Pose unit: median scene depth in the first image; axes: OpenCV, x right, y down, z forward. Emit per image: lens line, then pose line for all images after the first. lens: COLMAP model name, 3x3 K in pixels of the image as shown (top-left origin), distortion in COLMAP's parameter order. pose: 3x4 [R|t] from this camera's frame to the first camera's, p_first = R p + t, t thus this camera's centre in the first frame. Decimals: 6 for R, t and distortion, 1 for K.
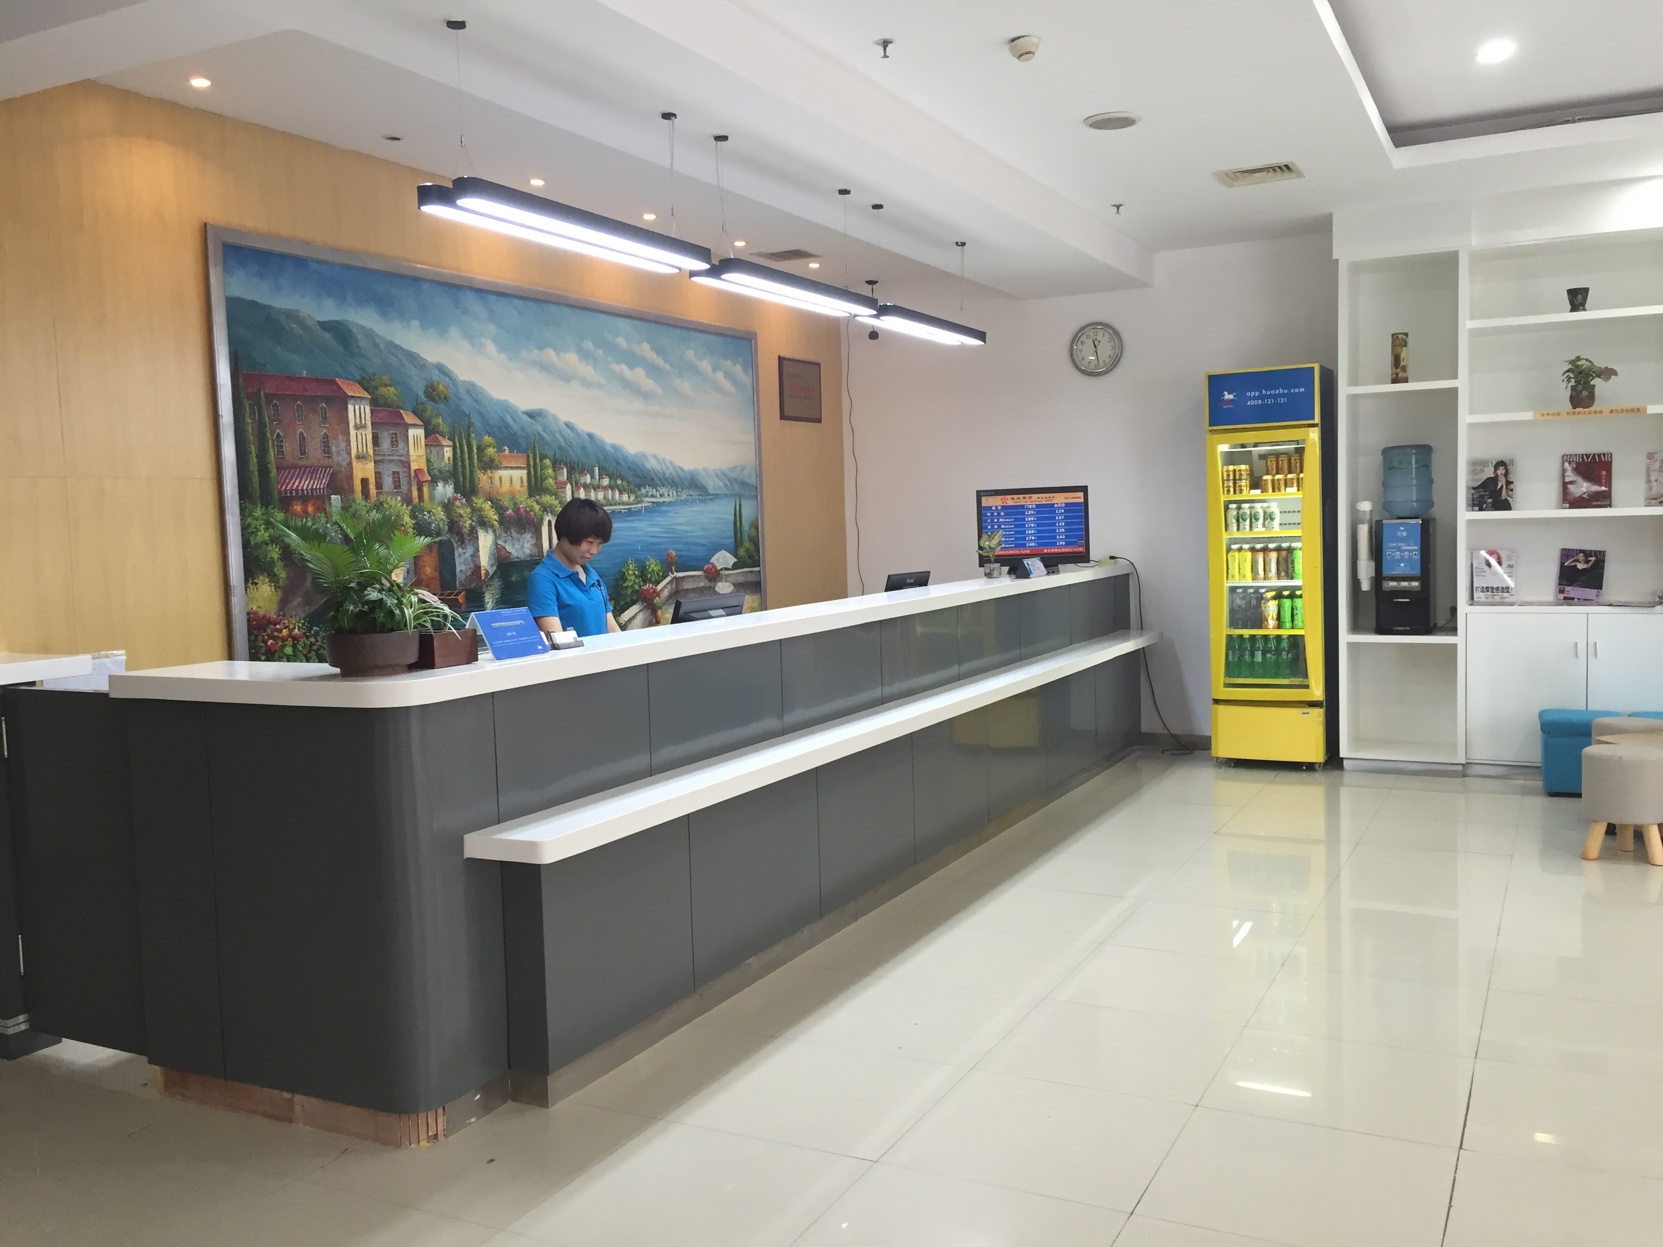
lens RADIAL K [[1427.6, 0, 831.5], [0, 1427.6, 623.5], [0, 0, 1]] dist [0.175477, -0.276813]
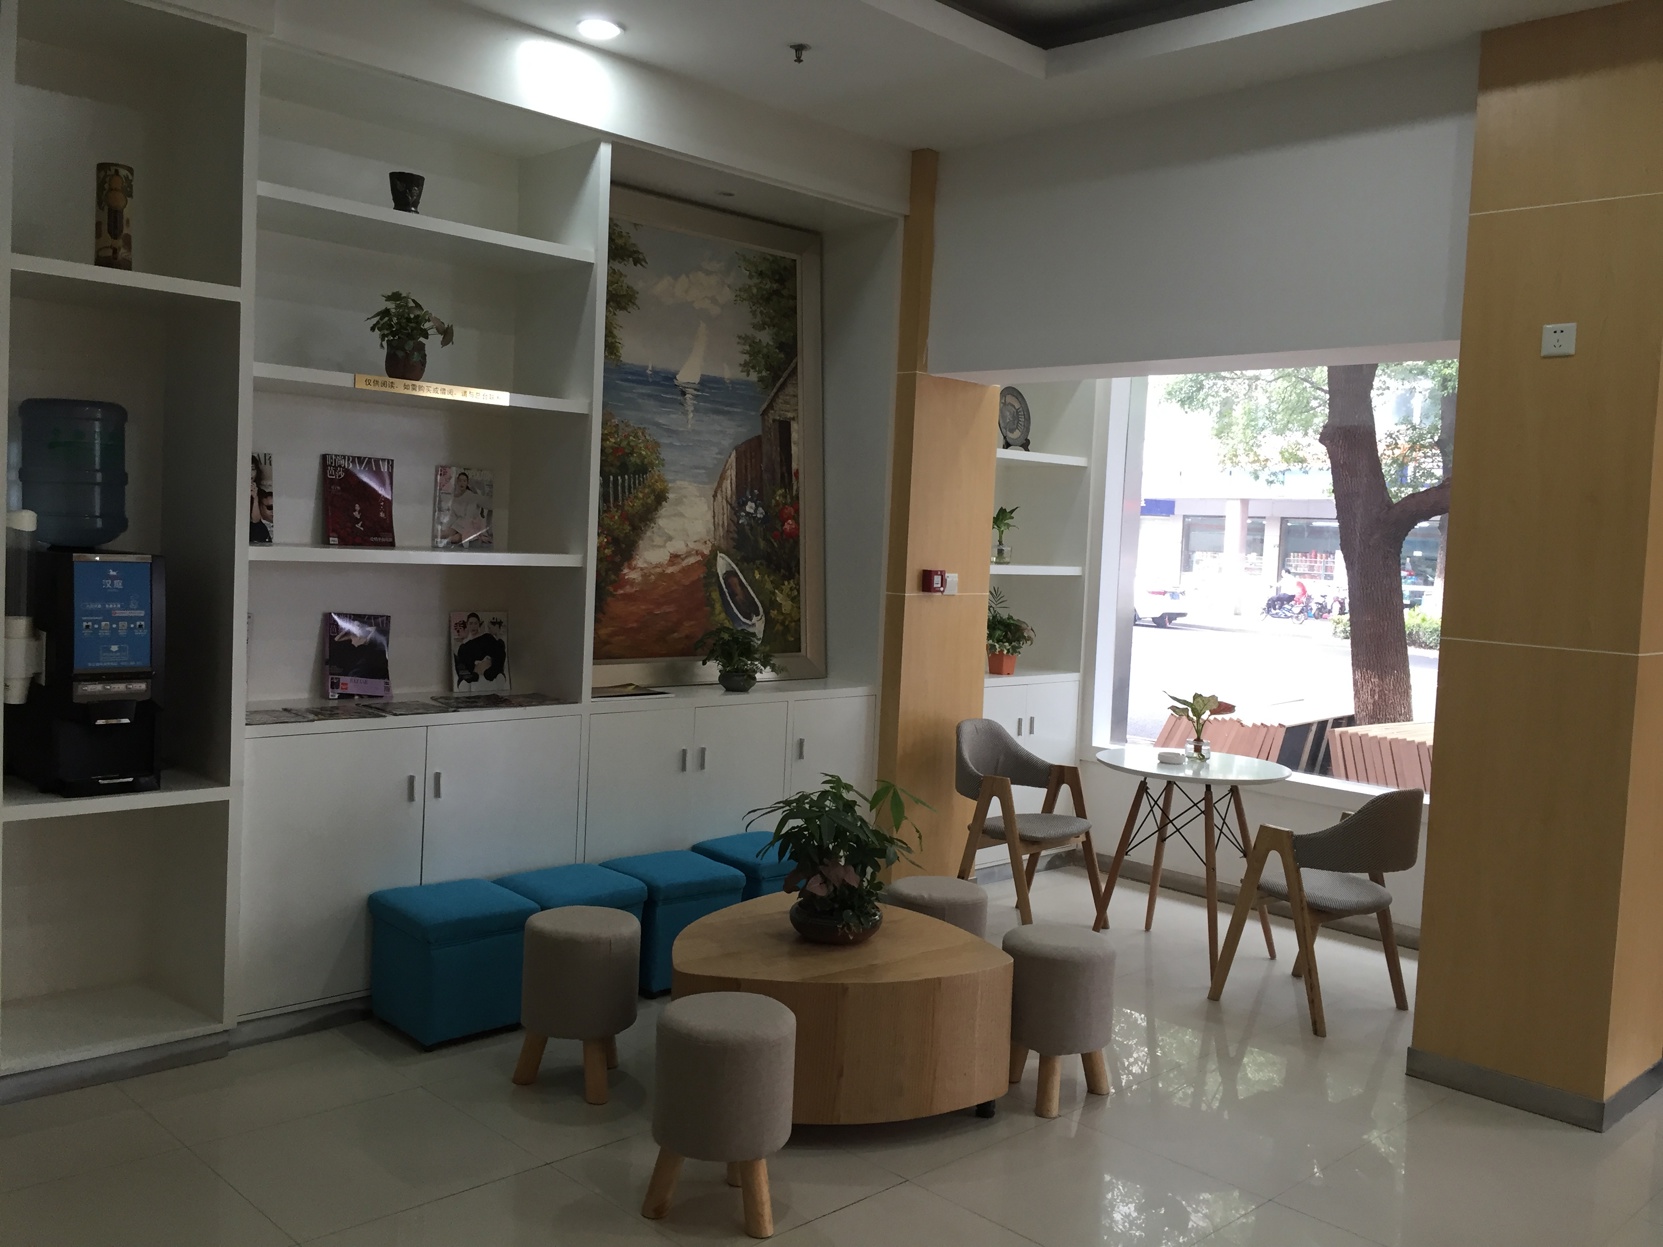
lens RADIAL K [[1427.6, 0, 831.5], [0, 1427.6, 623.5], [0, 0, 1]] dist [0.175477, -0.276813]
pose [[0.320505, -0.017546, 0.947084, 0.007564], [0.013762, 0.999809, 0.013866, -0.052527], [-0.947147, 0.008590, 0.320686, 0.626016]]
